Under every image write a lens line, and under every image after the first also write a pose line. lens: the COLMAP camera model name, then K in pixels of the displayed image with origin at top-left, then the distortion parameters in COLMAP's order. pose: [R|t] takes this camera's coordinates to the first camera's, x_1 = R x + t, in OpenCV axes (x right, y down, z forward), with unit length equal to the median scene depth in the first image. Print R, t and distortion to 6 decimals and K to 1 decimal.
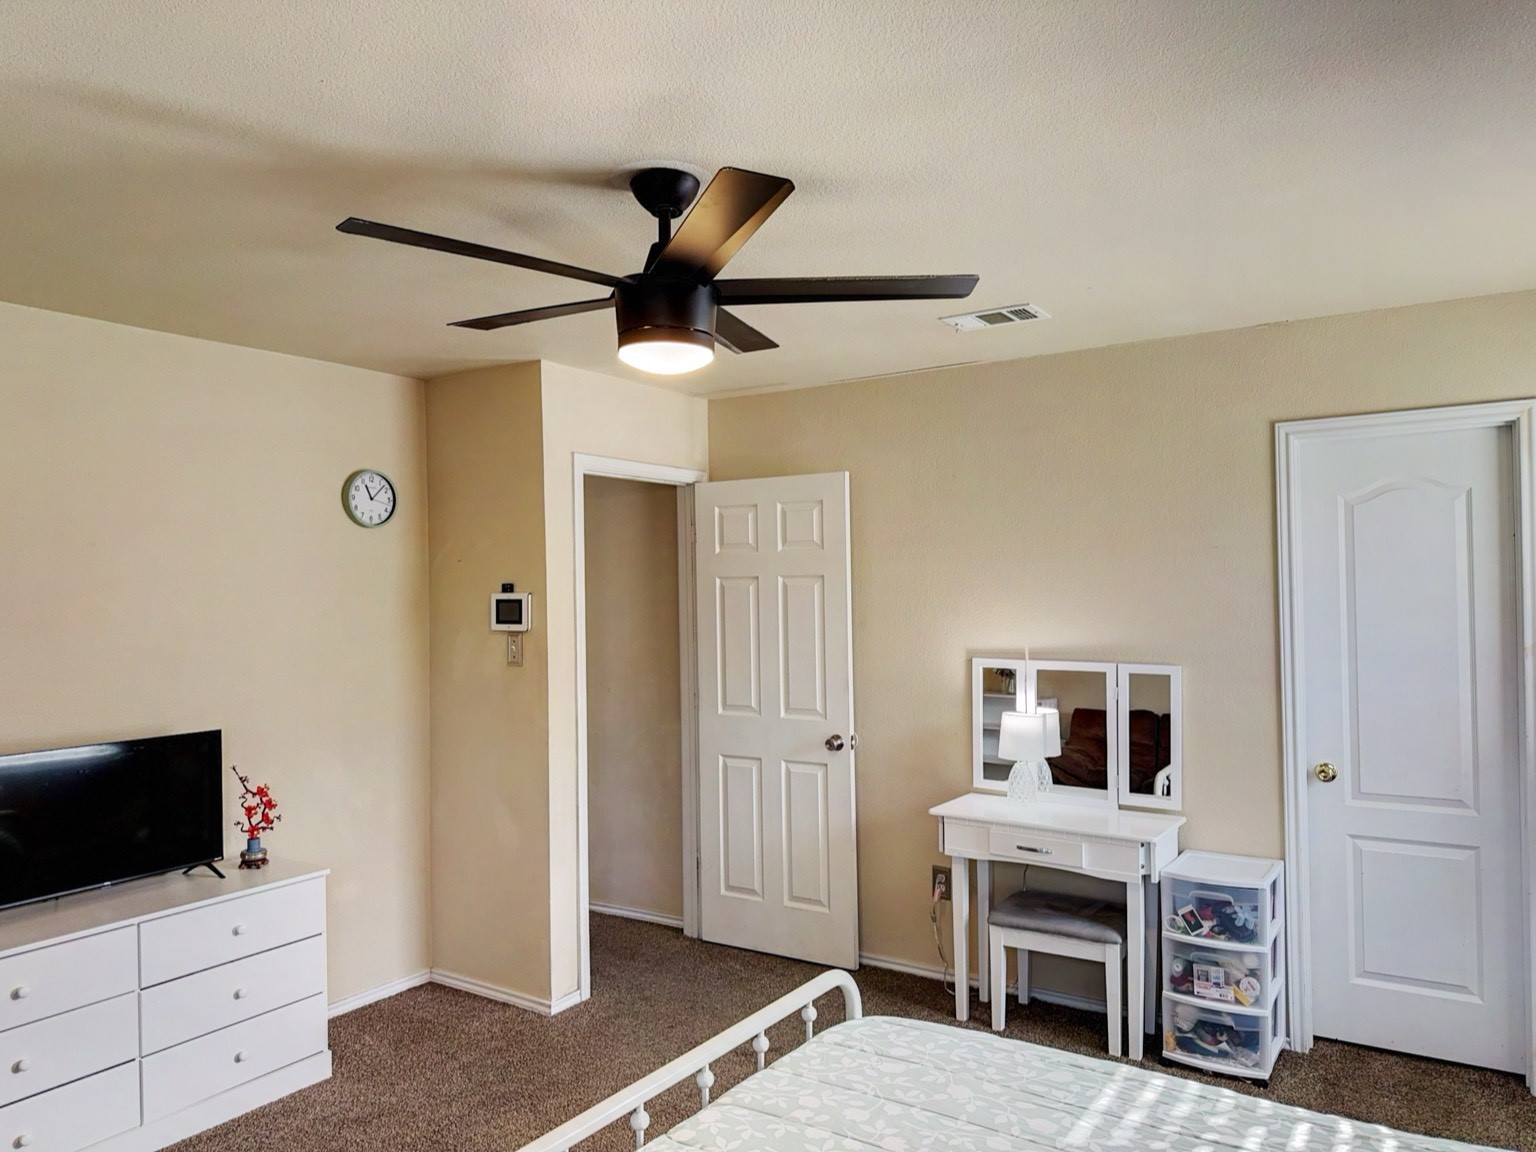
lens RADIAL K [[1079.5, 0, 764.7], [0, 1079.5, 583.9], [0, 0, 1]] dist [0.112947, -0.147614]
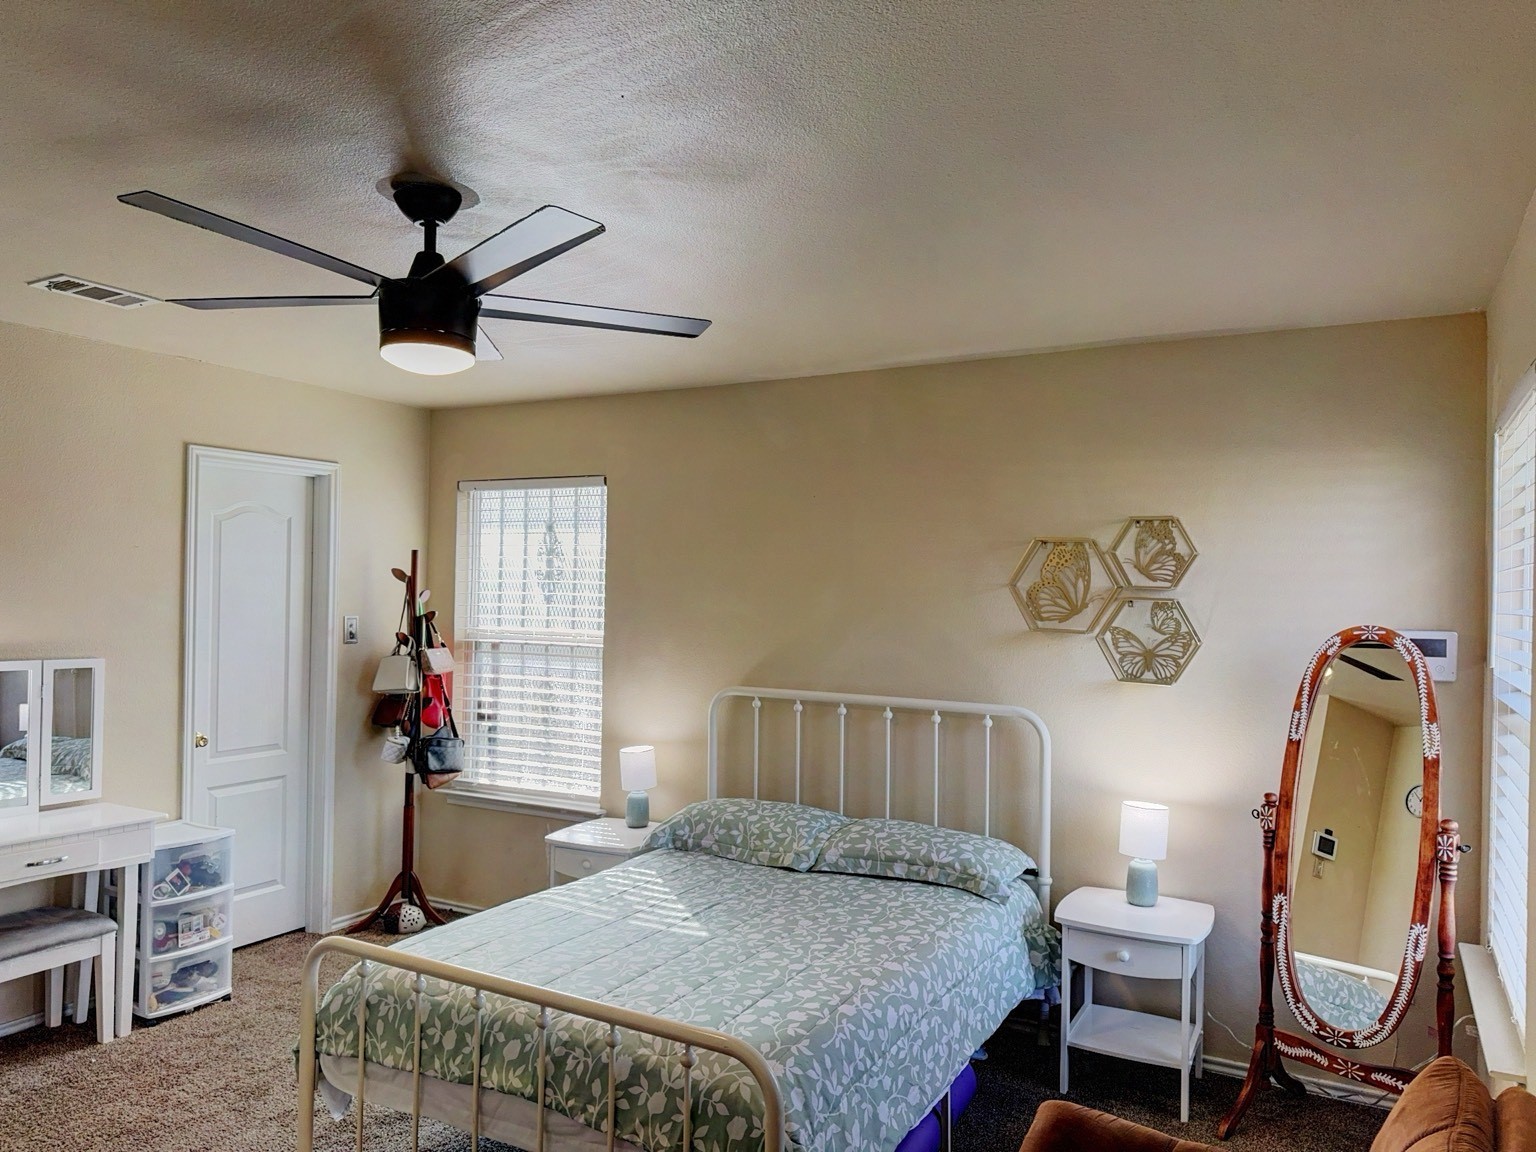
lens RADIAL K [[1079.5, 0, 764.7], [0, 1079.5, 583.9], [0, 0, 1]] dist [0.112947, -0.147614]
pose [[-0.056027, 0.022165, 0.998183, -0.766861], [-0.020949, 0.999507, -0.023370, 0.016732], [-0.998209, -0.022220, -0.055535, 0.473294]]
